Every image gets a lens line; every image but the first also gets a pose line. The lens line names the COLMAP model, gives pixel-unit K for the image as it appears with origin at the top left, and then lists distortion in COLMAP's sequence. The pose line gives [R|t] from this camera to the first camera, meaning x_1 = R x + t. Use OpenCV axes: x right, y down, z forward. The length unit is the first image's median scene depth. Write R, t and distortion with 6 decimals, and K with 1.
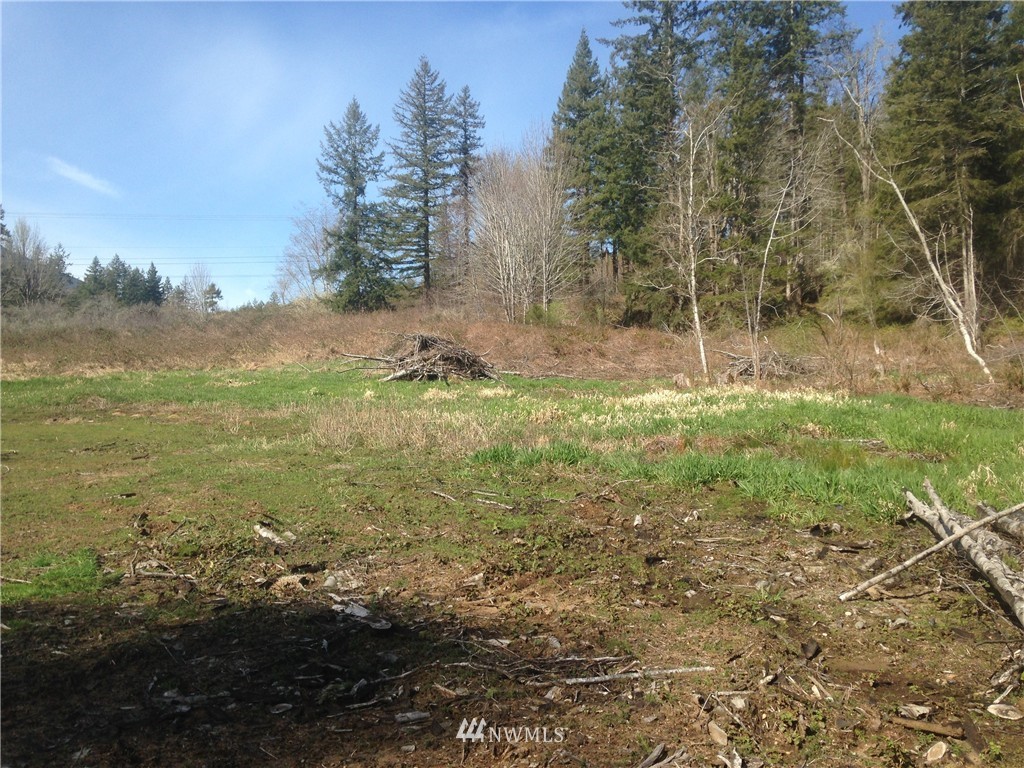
lens RADIAL K [[982.9, 0, 513.3], [0, 982.9, 388.0], [0, 0, 1]] dist [0.015994, 0.000000]
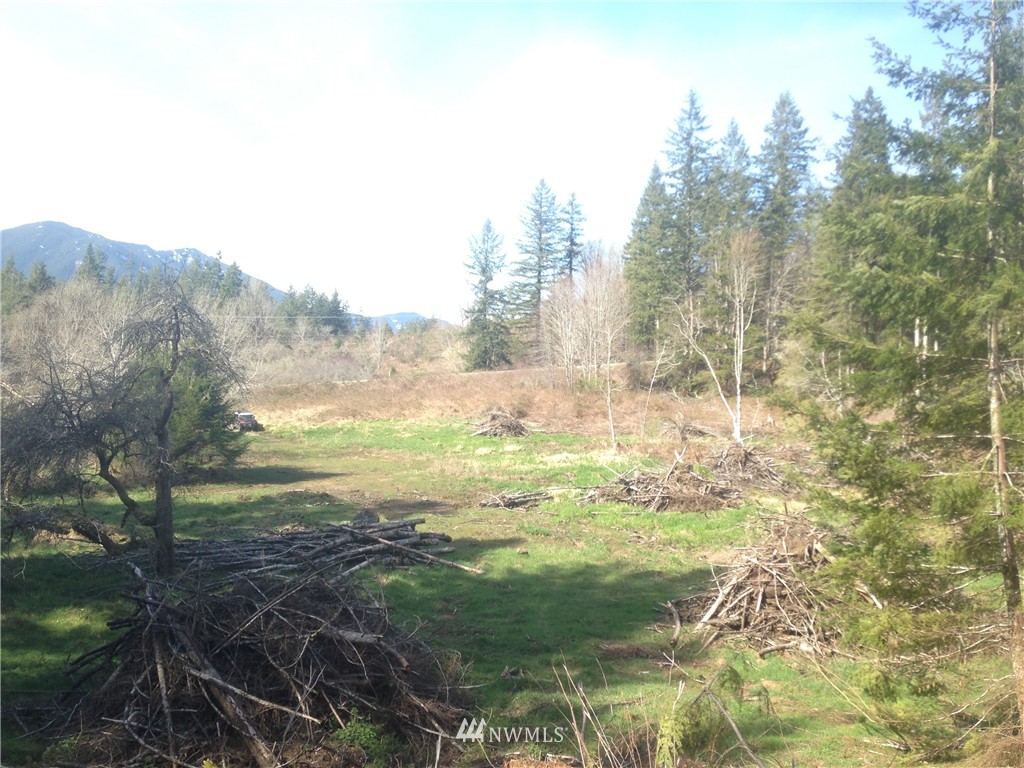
lens RADIAL K [[982.9, 0, 512.4], [0, 982.9, 381.9], [0, 0, 1]] dist [0.015994, 0.000000]
pose [[0.987161, 0.039497, -0.154767, 0.094389], [-0.040333, 0.999184, -0.002267, -0.041013], [0.154551, 0.008480, 0.987948, -0.371729]]
